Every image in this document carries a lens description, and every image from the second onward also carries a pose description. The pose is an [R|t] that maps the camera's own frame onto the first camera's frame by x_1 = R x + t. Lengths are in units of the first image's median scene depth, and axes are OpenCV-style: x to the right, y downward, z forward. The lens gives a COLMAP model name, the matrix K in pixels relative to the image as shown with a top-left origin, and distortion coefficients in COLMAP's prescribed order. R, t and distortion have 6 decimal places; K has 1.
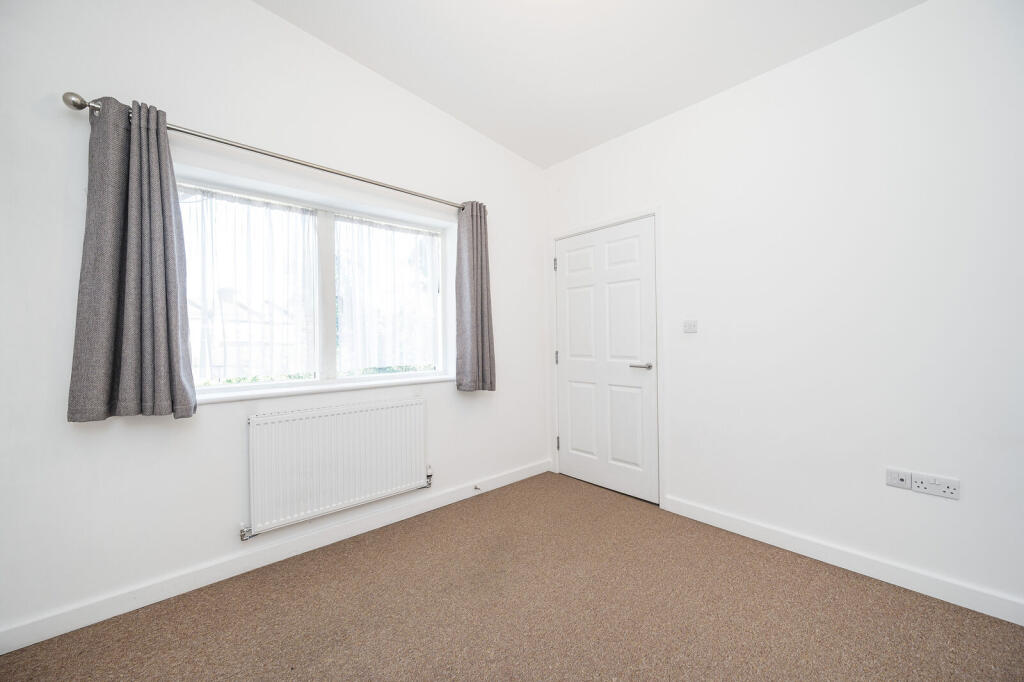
lens RADIAL K [[400.7, 0, 510.9], [0, 400.7, 335.1], [0, 0, 1]] dist [0.000204, 0.000110]
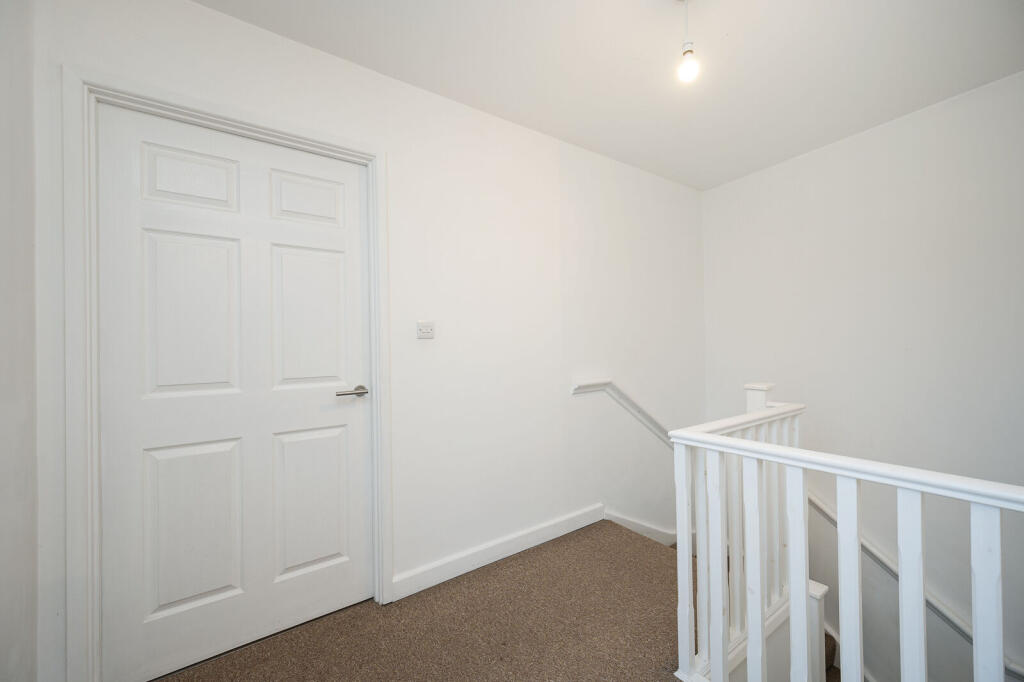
lens RADIAL K [[400.7, 0, 510.9], [0, 400.7, 335.1], [0, 0, 1]] dist [0.000204, 0.000110]
pose [[0.139788, 0.016585, 0.990042, -0.259709], [-0.021154, 0.999682, -0.013760, -0.006252], [-0.989955, -0.019019, 0.140095, 0.706629]]
